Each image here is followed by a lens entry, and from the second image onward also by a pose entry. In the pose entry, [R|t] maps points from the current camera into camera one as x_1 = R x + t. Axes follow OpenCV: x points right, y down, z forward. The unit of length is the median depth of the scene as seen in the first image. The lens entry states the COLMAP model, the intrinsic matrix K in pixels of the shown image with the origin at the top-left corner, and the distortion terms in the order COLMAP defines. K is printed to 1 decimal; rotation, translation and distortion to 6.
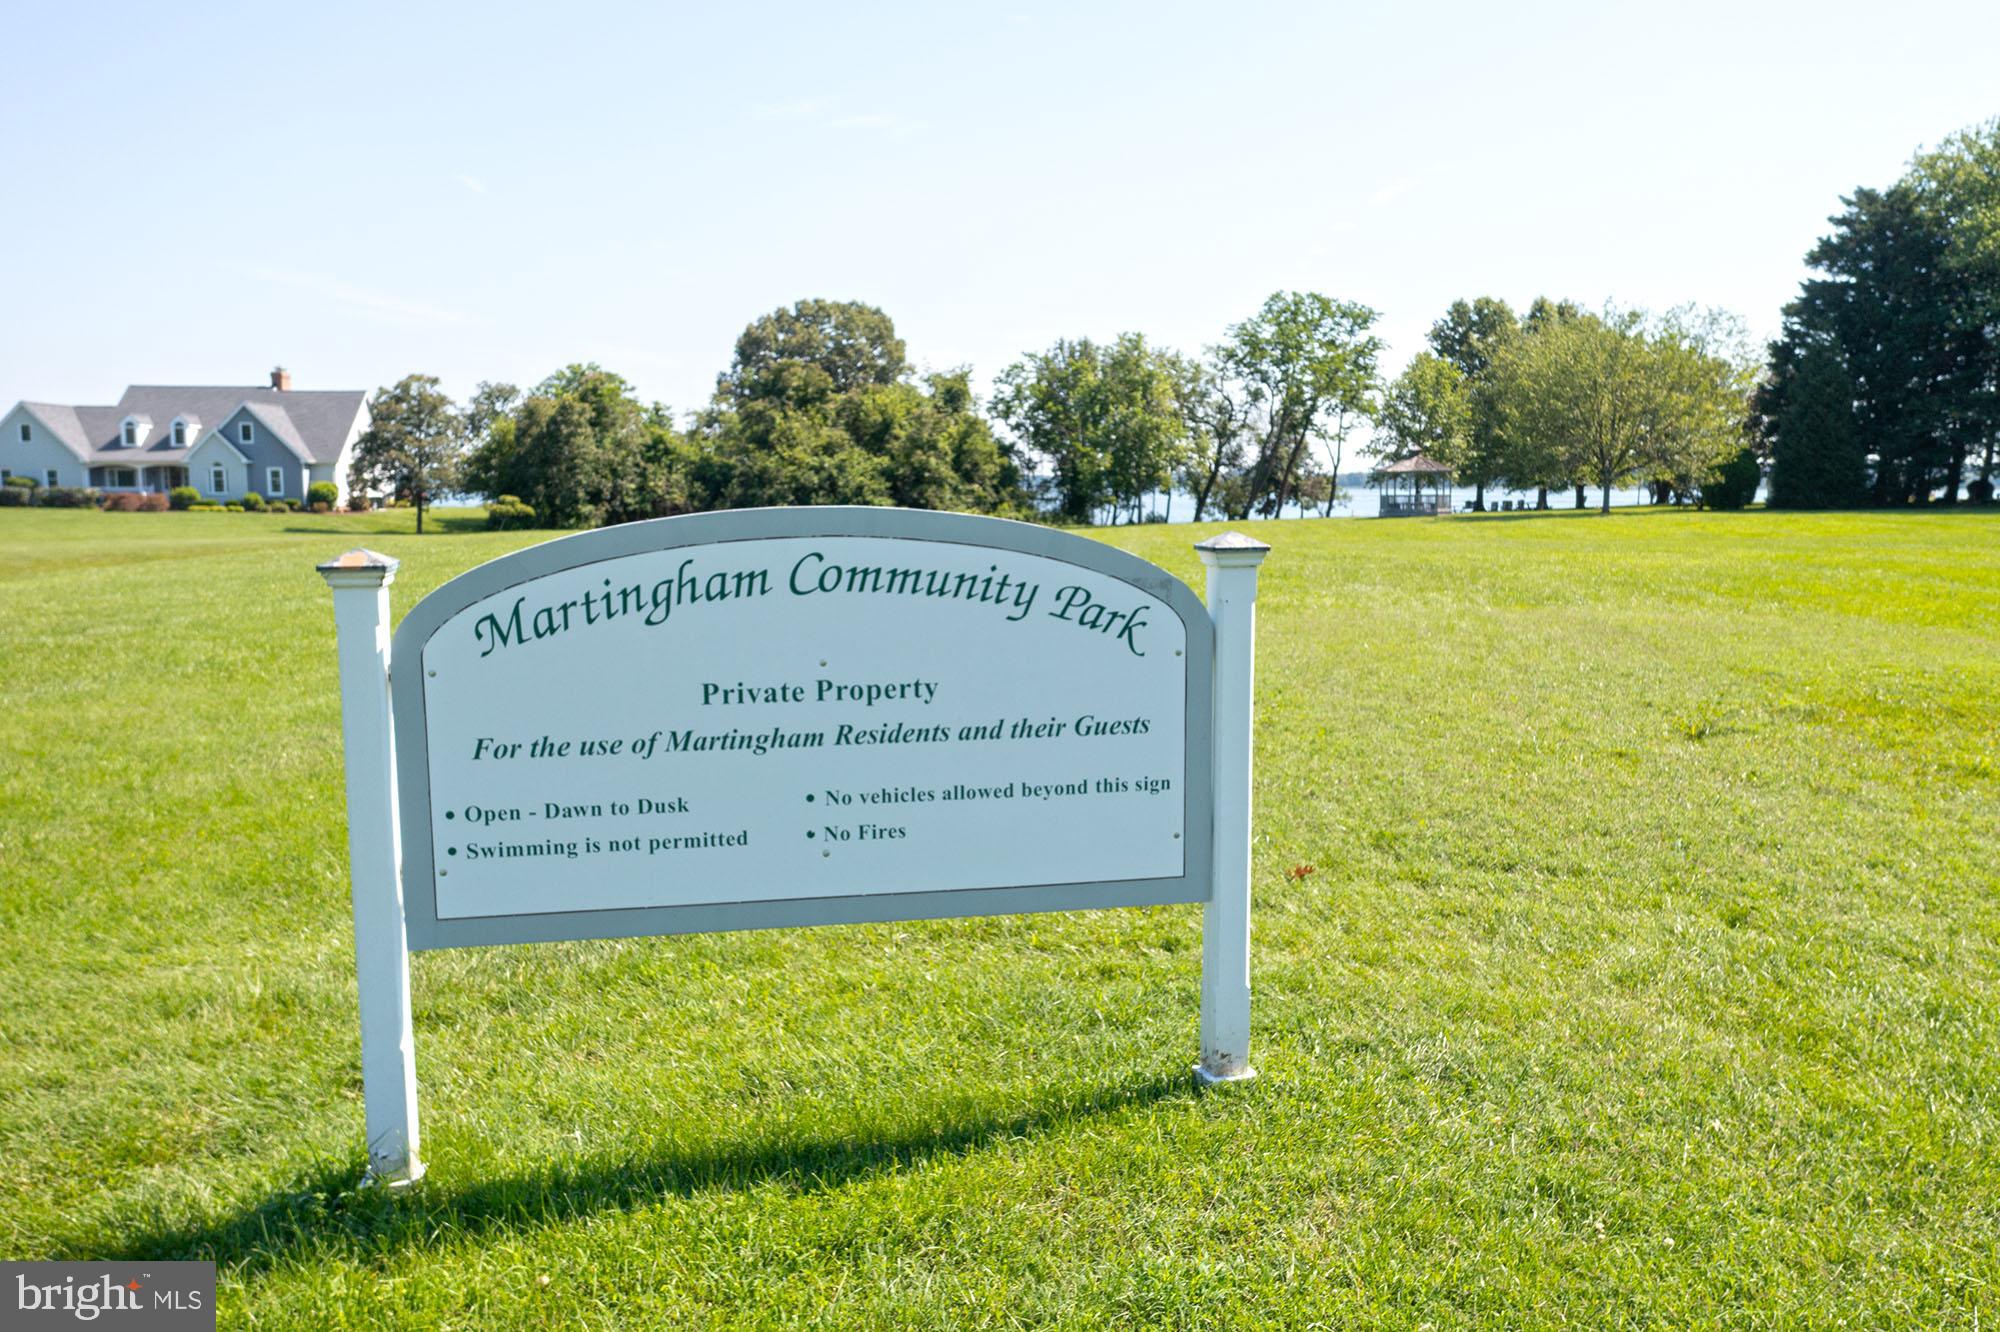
lens RADIAL K [[1613.2, 0, 998.8], [0, 1613.2, 696.5], [0, 0, 1]] dist [-0.002240, -0.001376]
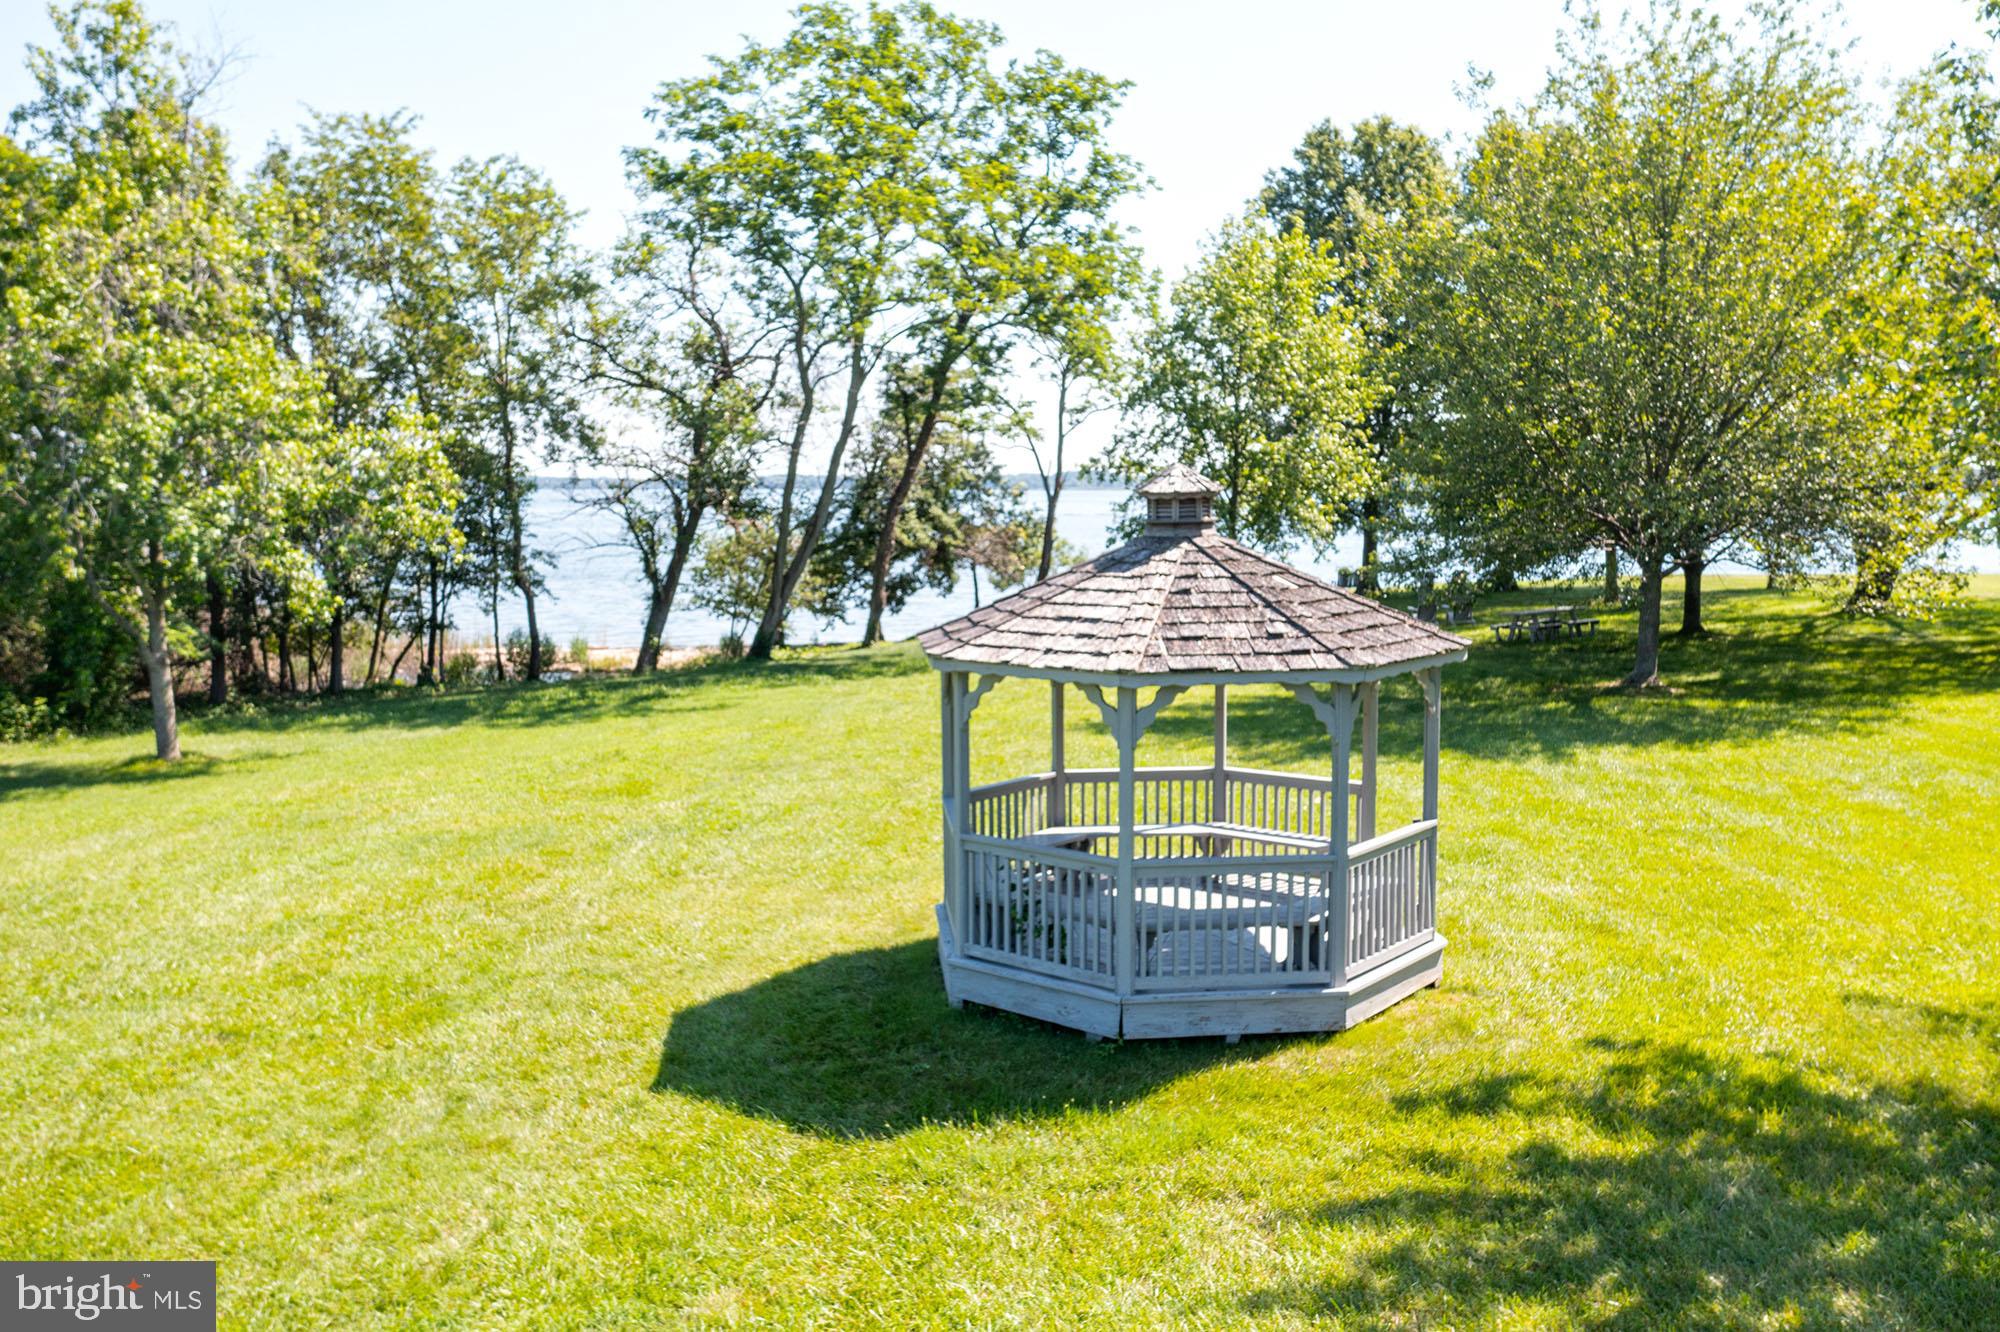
lens RADIAL K [[1613.2, 0, 998.8], [0, 1613.2, 696.5], [0, 0, 1]] dist [-0.002240, -0.001376]
pose [[0.994892, -0.014200, 0.099945, 0.165098], [0.014243, 0.999899, 0.000280, -0.097826], [-0.099939, 0.001145, 0.994993, 0.621654]]
